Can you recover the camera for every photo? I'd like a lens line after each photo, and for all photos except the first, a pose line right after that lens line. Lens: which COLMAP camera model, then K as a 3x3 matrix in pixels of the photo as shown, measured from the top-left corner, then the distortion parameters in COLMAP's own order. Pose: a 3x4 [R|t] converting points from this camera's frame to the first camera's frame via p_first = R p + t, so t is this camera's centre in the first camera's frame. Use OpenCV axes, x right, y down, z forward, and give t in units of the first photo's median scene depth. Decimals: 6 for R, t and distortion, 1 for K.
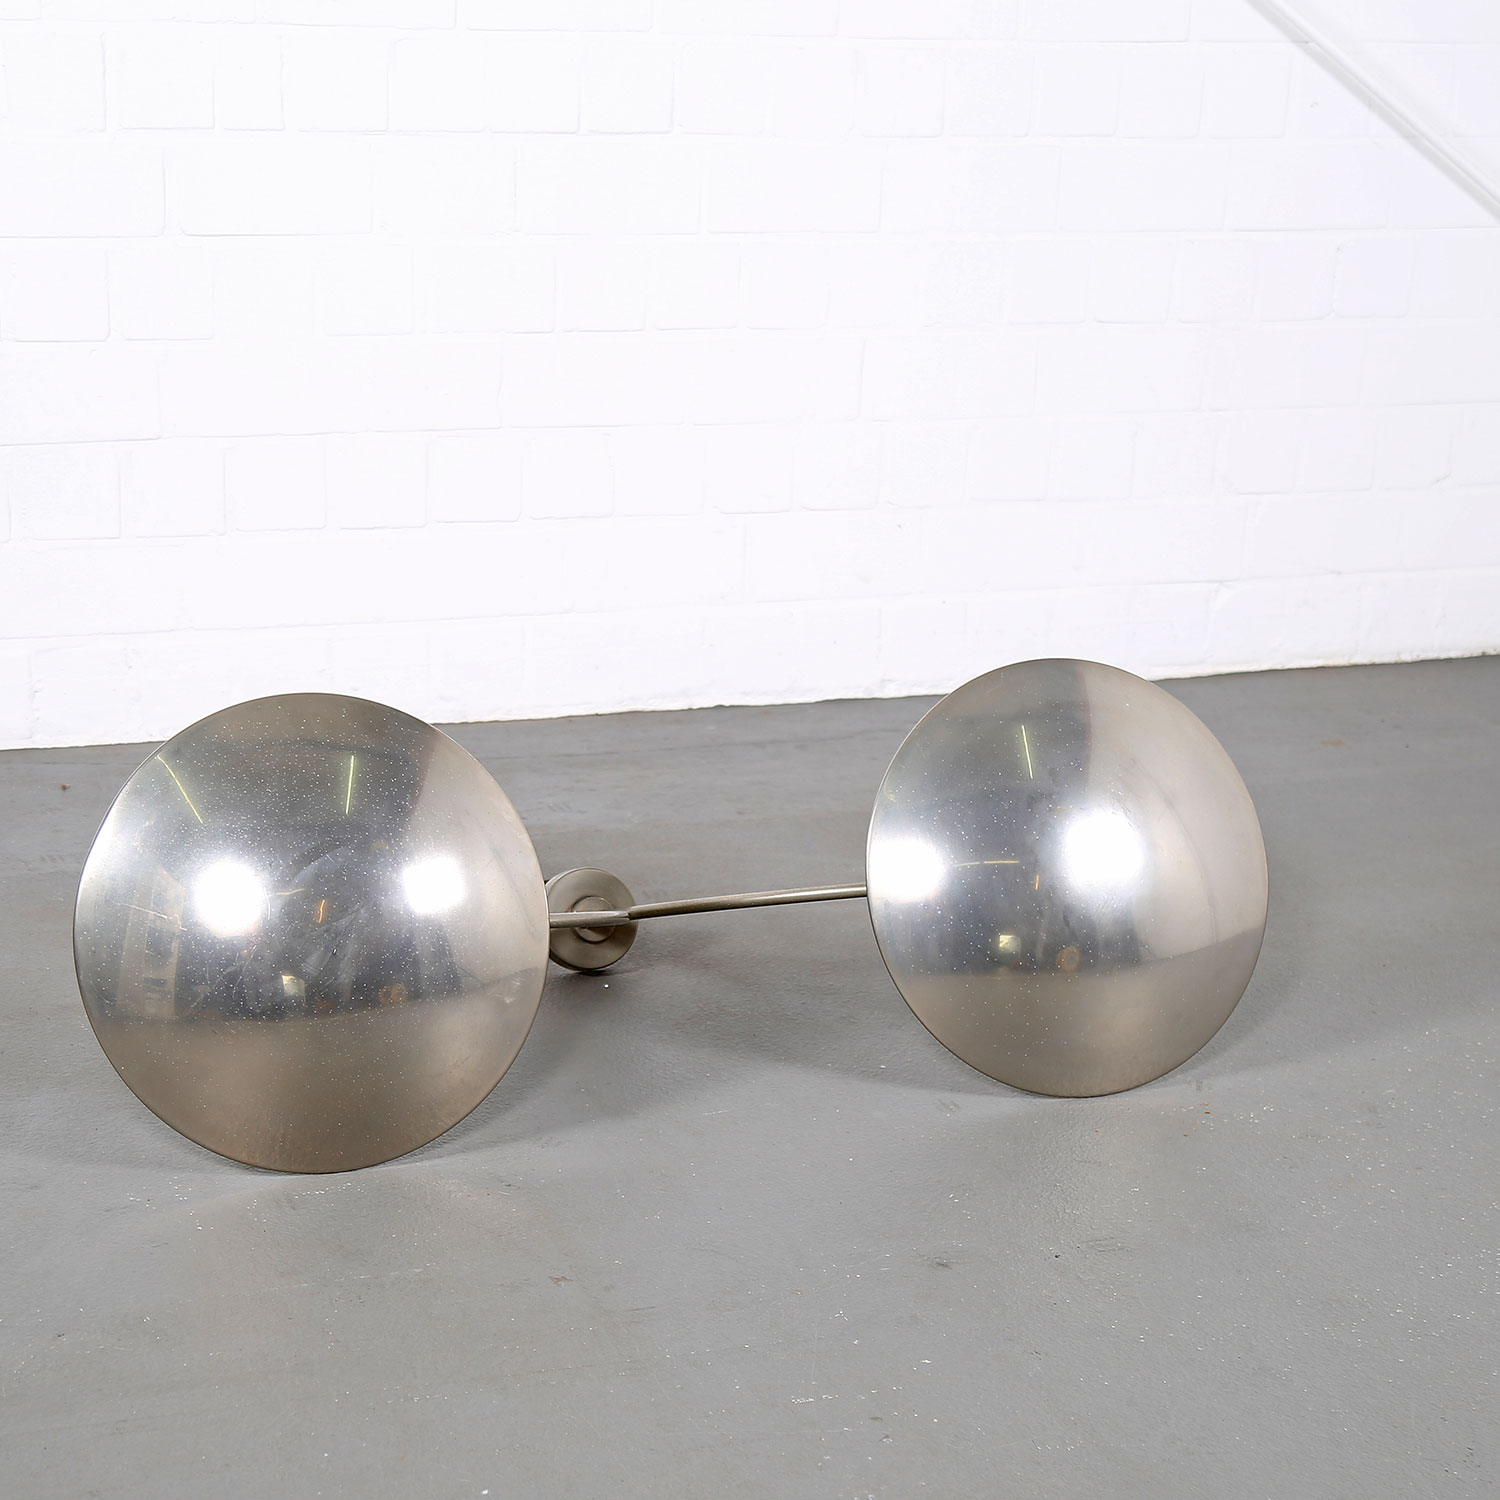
lens RADIAL K [[2875.7, 0, 686.1], [0, 2875.7, 870.8], [0, 0, 1]] dist [0.063659, 0.000000]
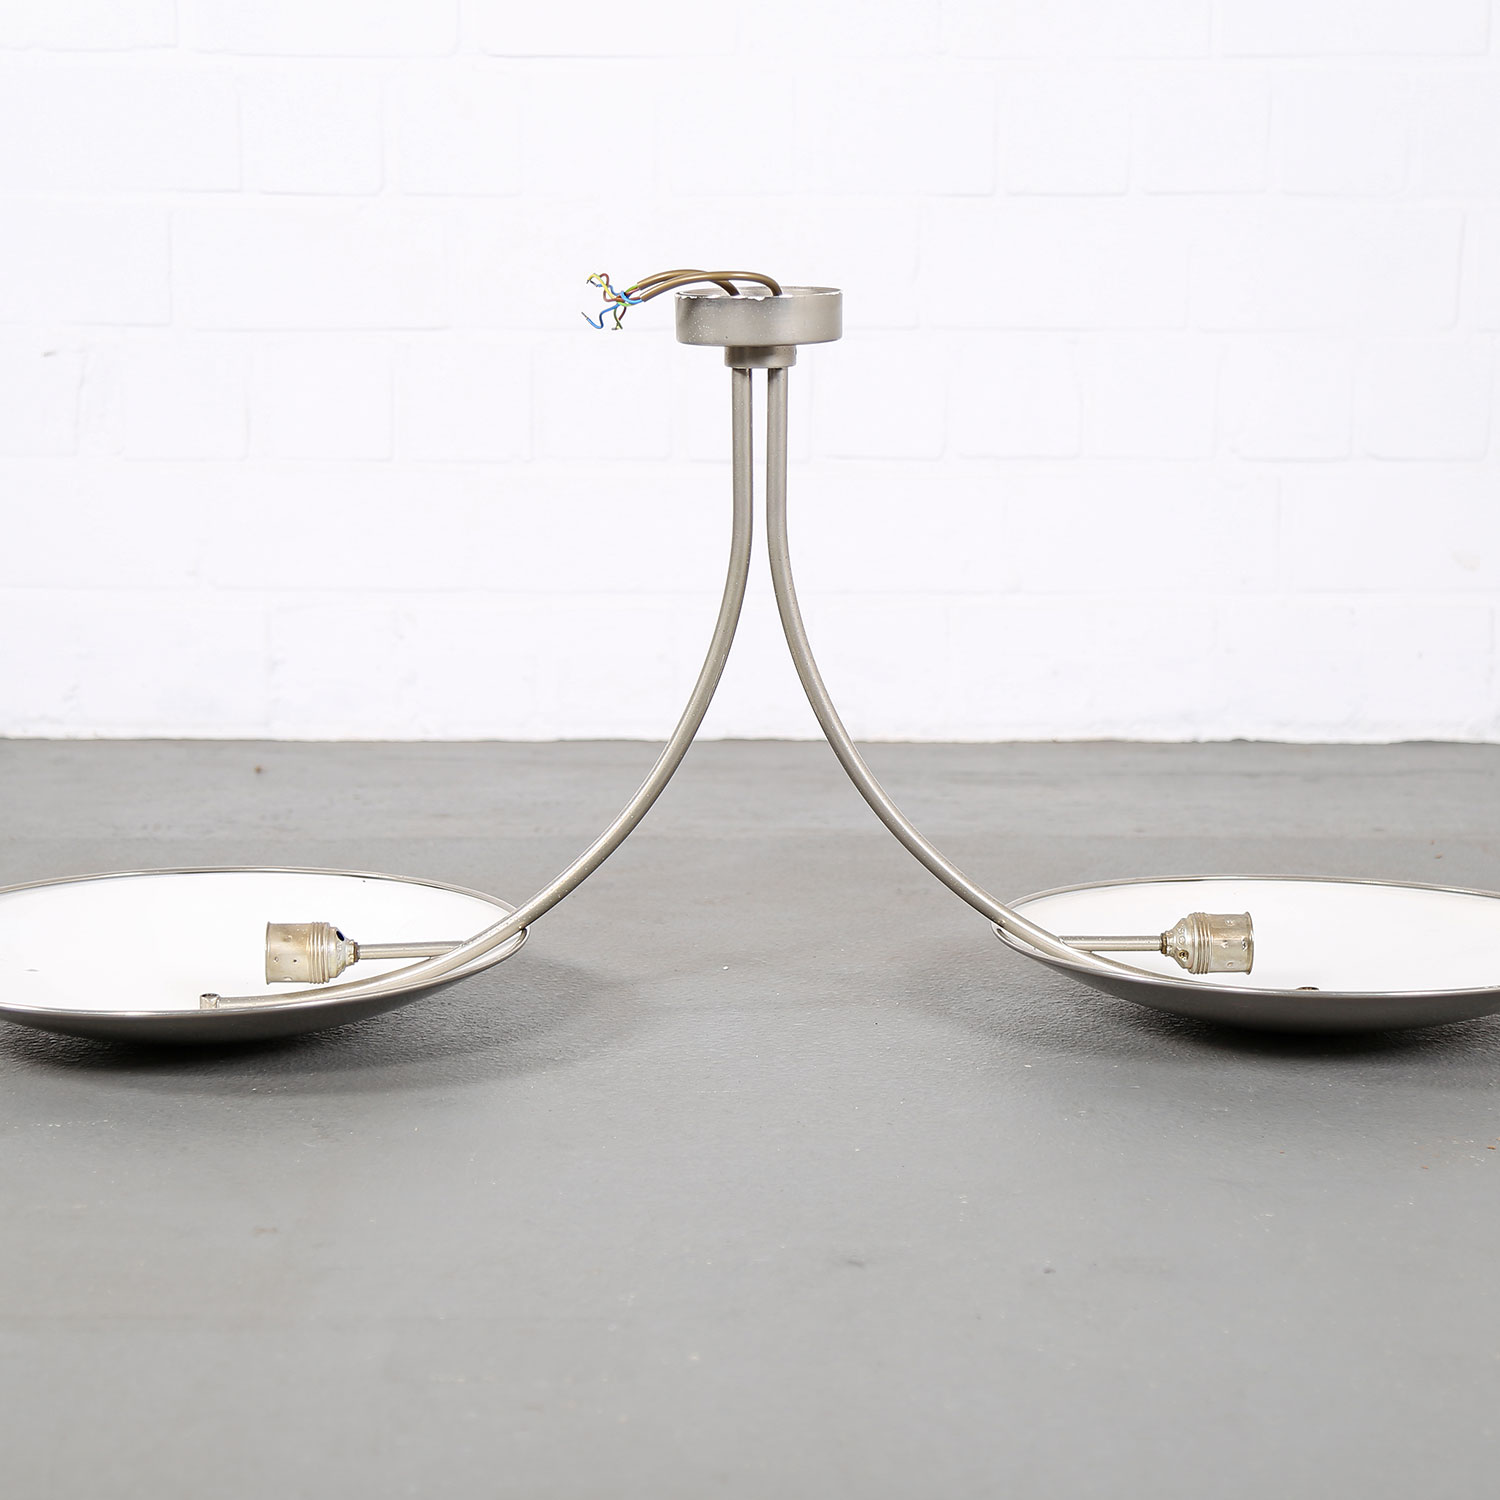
lens RADIAL K [[3722.7, 0, 766.3], [0, 3722.7, 751.4], [0, 0, 1]] dist [0.225632, 0.000000]
pose [[0.948222, 0.027786, -0.316390, 0.203467], [-0.077134, 0.986489, -0.144535, 0.091194], [0.308099, 0.161456, 0.937554, 0.131419]]
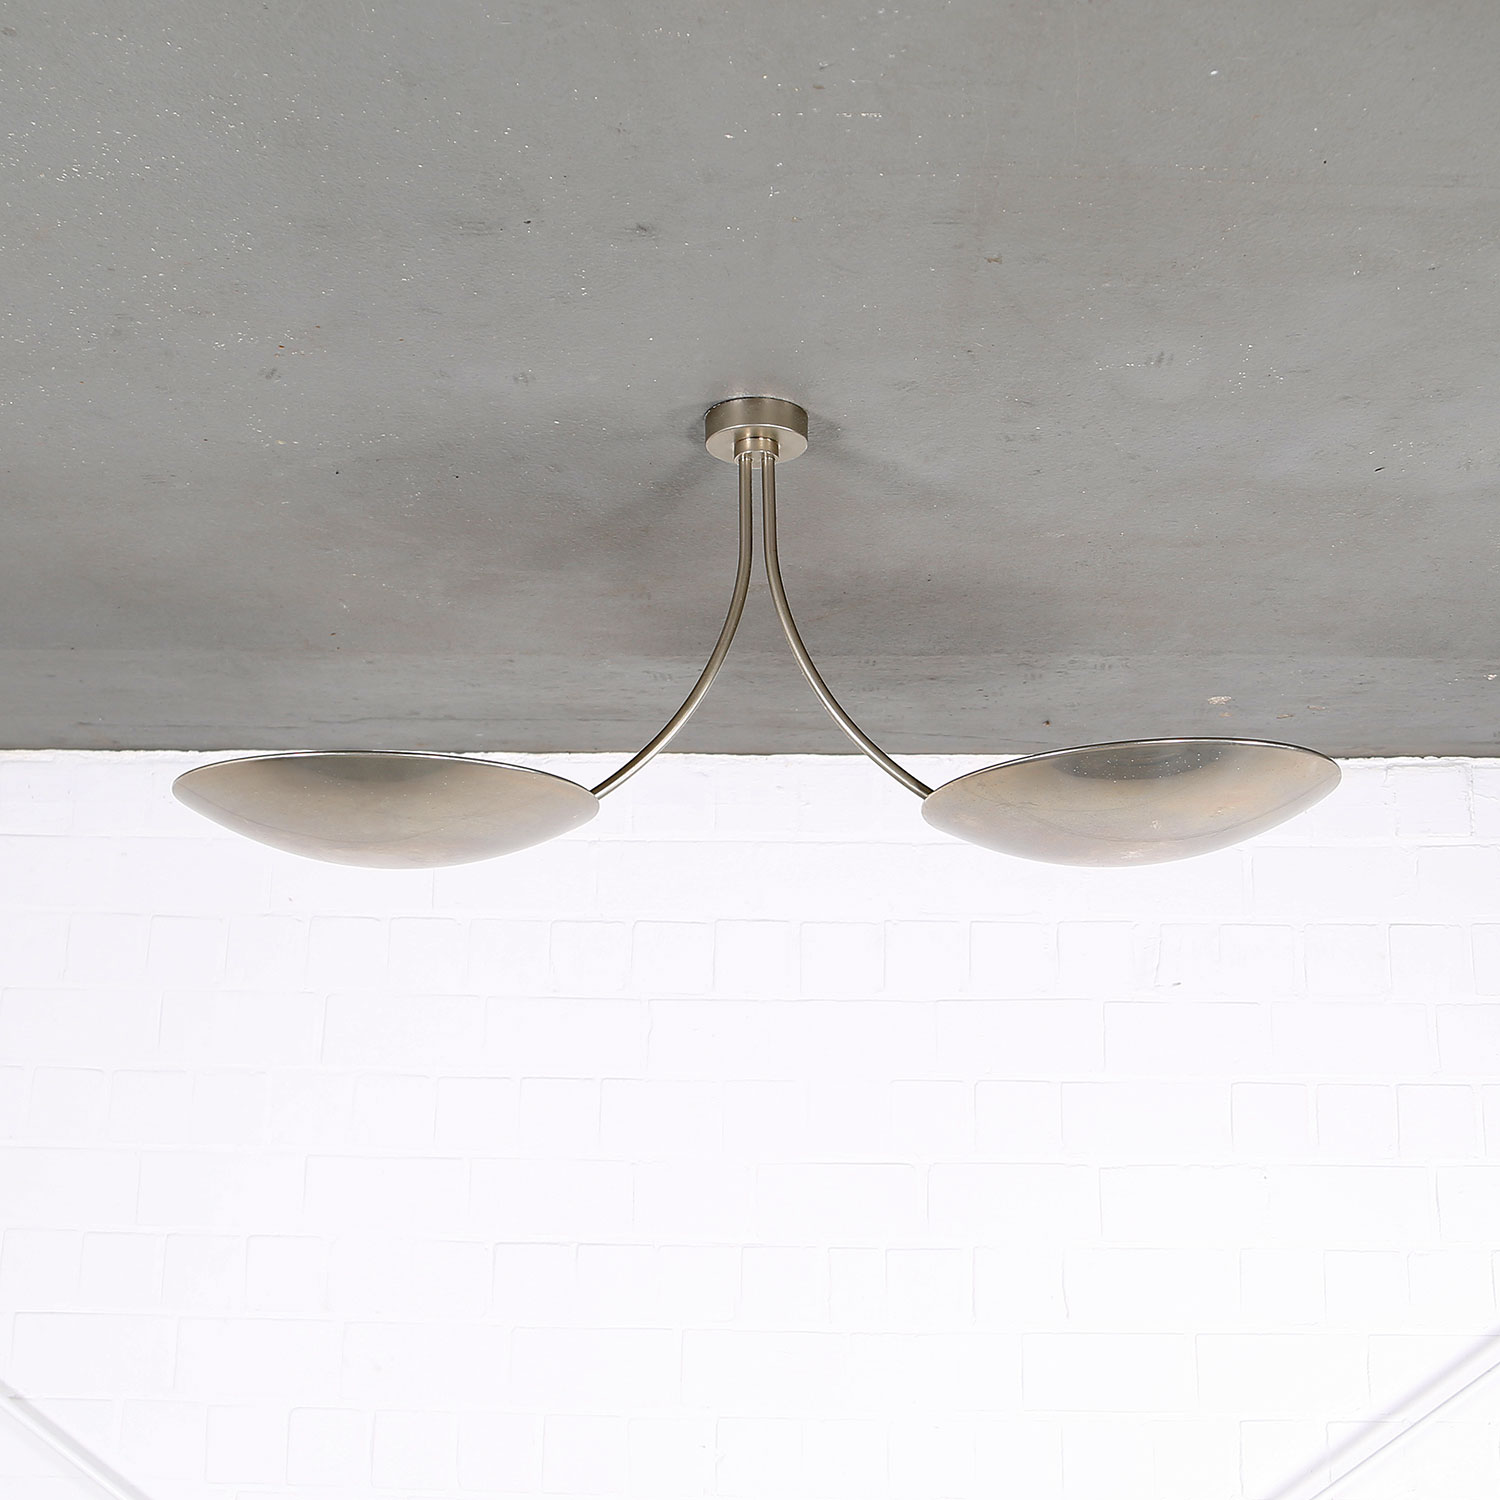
lens RADIAL K [[2226.2, 0, 736.6], [0, 2226.2, 721.7], [0, 0, 1]] dist [-0.089312, 0.000000]
pose [[-0.956743, -0.068171, -0.282835, 0.171342], [0.079437, -0.996431, -0.028546, -0.011364], [-0.279879, -0.049779, 0.958744, 0.123764]]
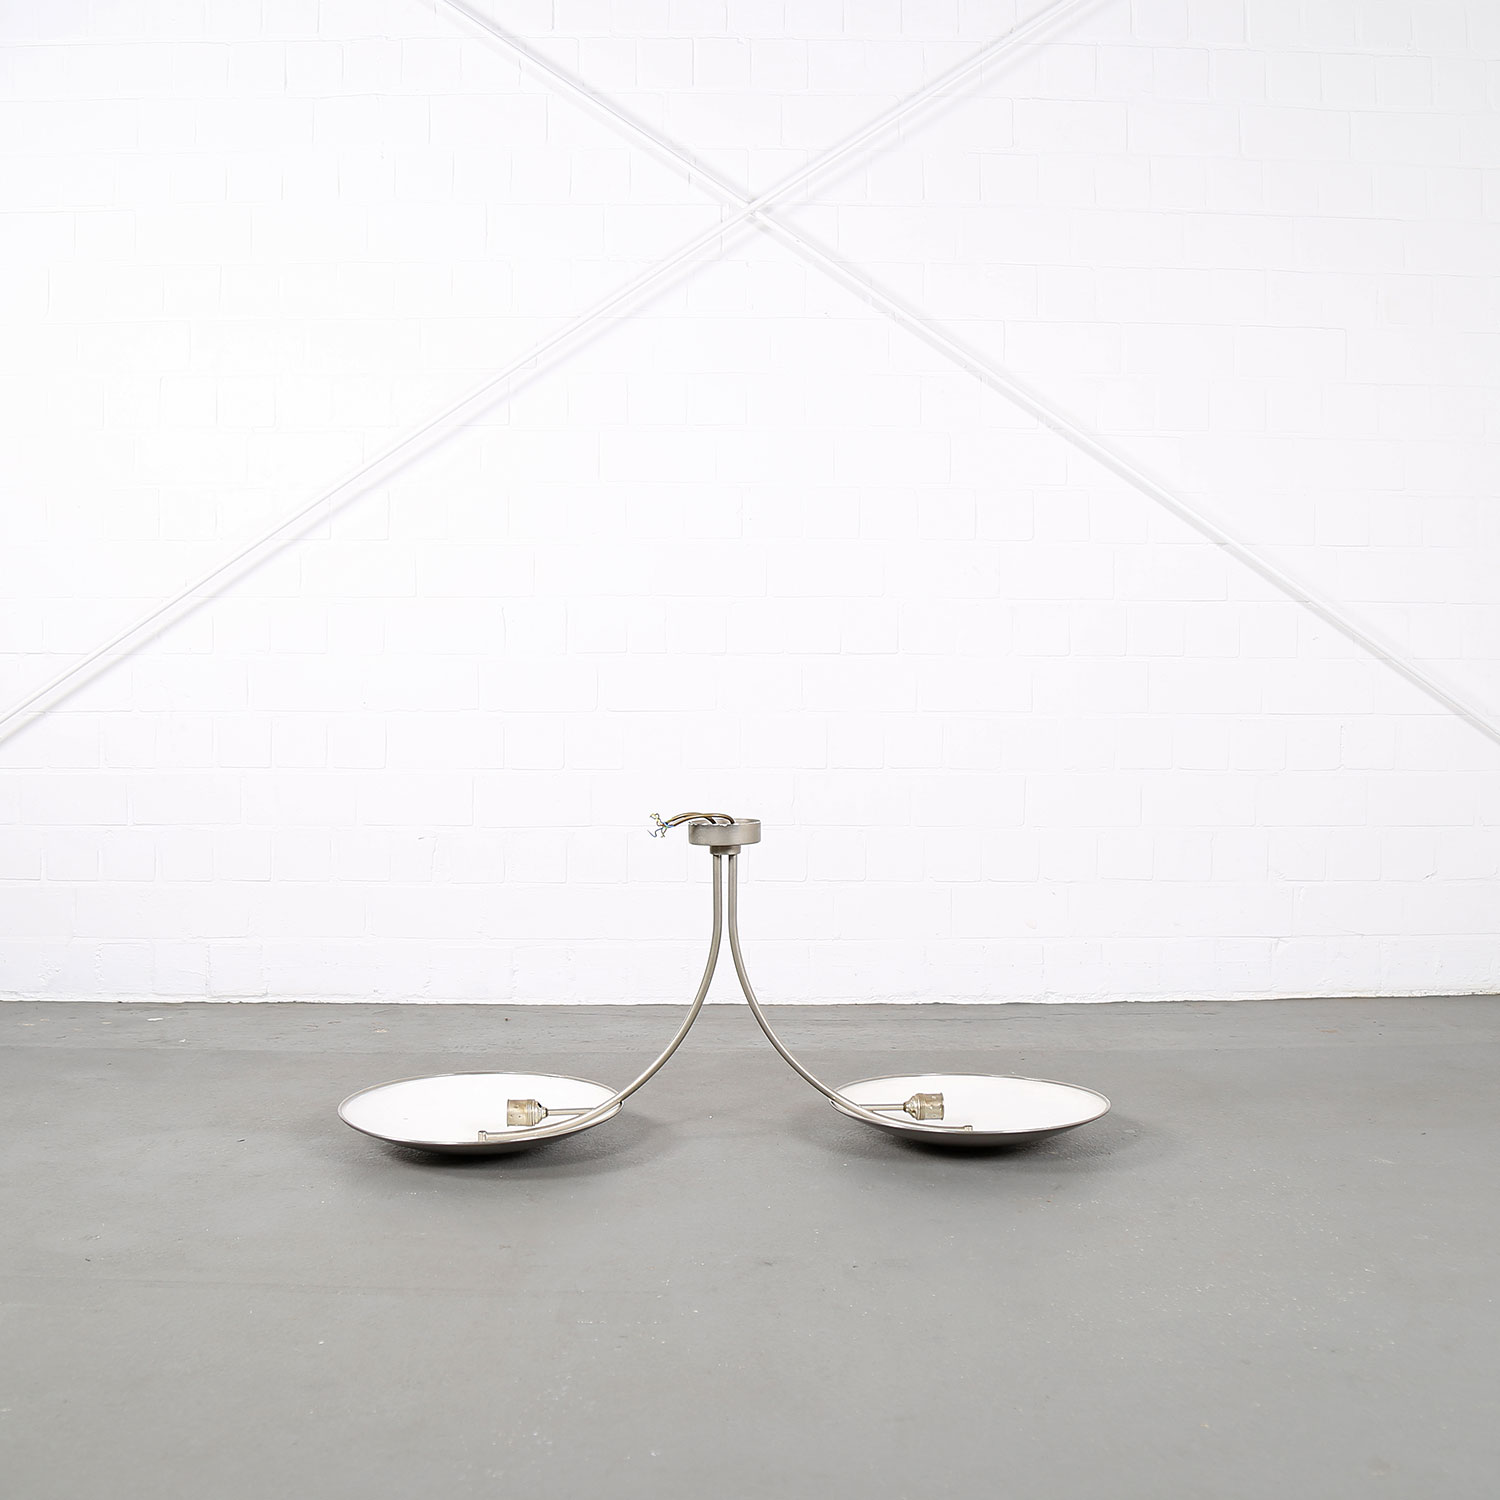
lens RADIAL K [[1606.6, 0, 754.2], [0, 1606.6, 756.8], [0, 0, 1]] dist [-0.121187, 0.000000]
pose [[0.952770, -0.019089, -0.303093, 0.200533], [-0.070987, 0.956377, -0.283381, 0.075153], [0.295280, 0.291512, 0.909852, 0.139716]]
